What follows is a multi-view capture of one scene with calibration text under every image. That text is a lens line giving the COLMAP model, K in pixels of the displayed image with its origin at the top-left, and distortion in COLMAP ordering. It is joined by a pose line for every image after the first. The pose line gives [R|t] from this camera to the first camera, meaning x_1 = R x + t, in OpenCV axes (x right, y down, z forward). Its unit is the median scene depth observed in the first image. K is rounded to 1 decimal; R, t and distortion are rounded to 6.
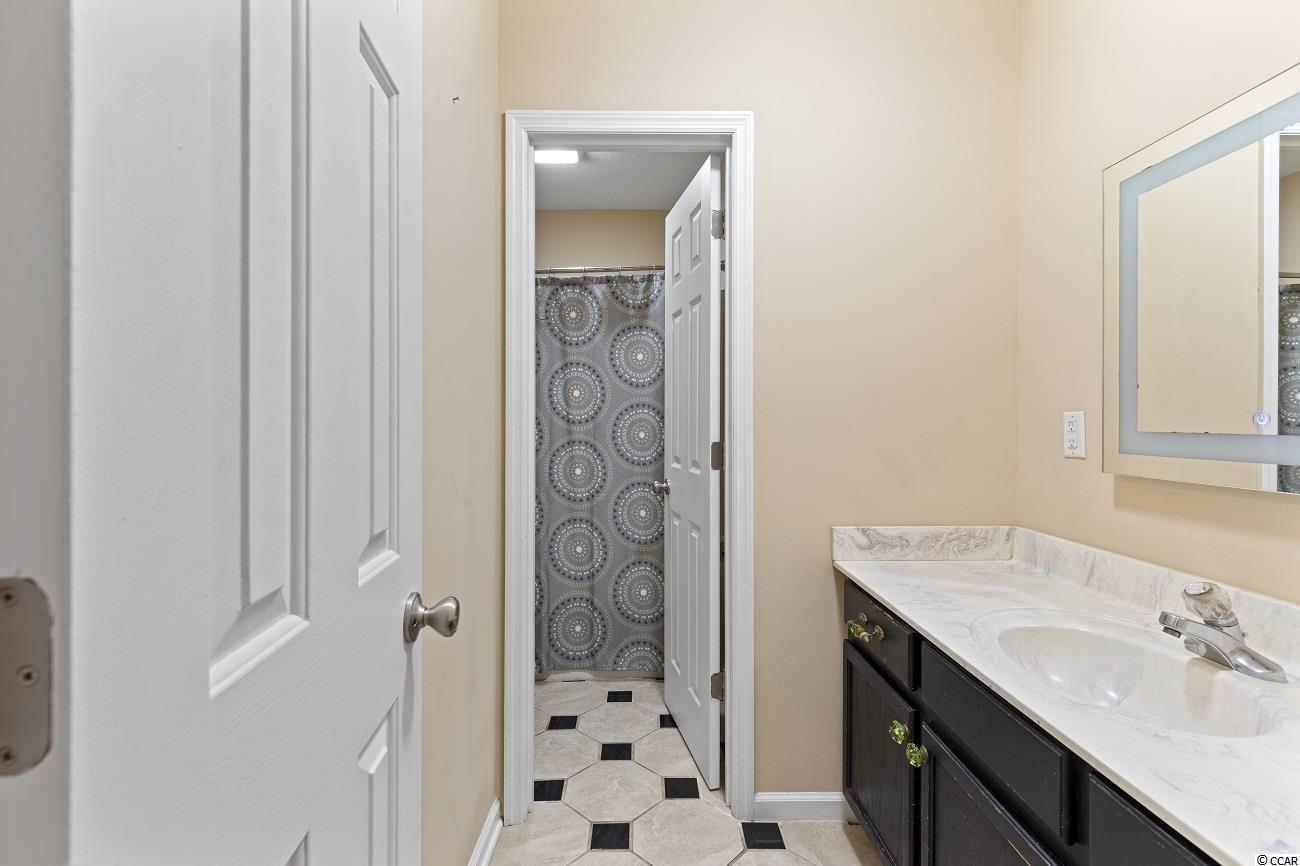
lens RADIAL K [[586.8, 0, 650.6], [0, 586.8, 426.7], [0, 0, 1]] dist [0.012014, -0.004520]
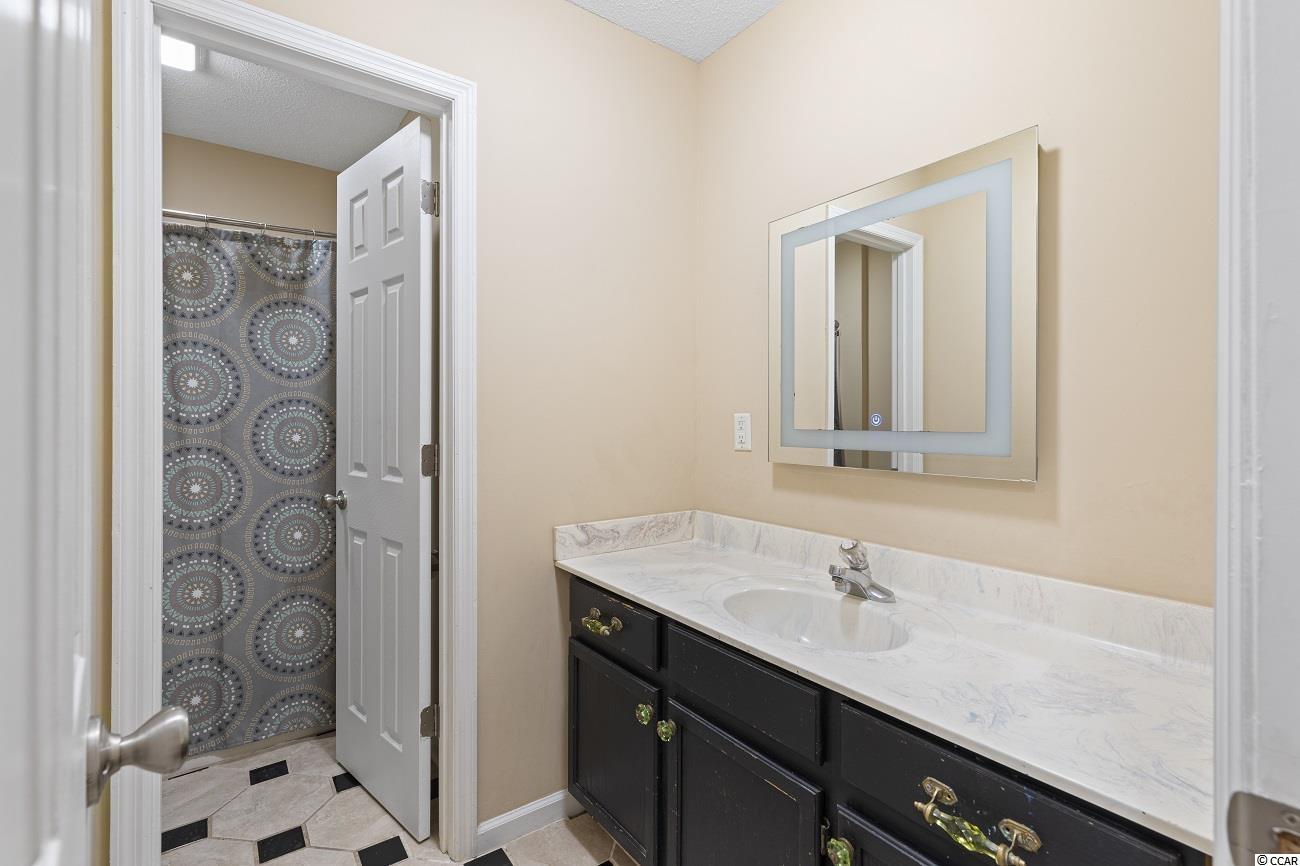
lens RADIAL K [[586.8, 0, 649.0], [0, 586.8, 425.6], [0, 0, 1]] dist [0.012014, -0.004520]
pose [[0.816111, -0.004701, 0.577875, -0.133150], [0.005130, 0.999986, 0.000890, -0.001595], [-0.577872, 0.002239, 0.816125, 0.093333]]
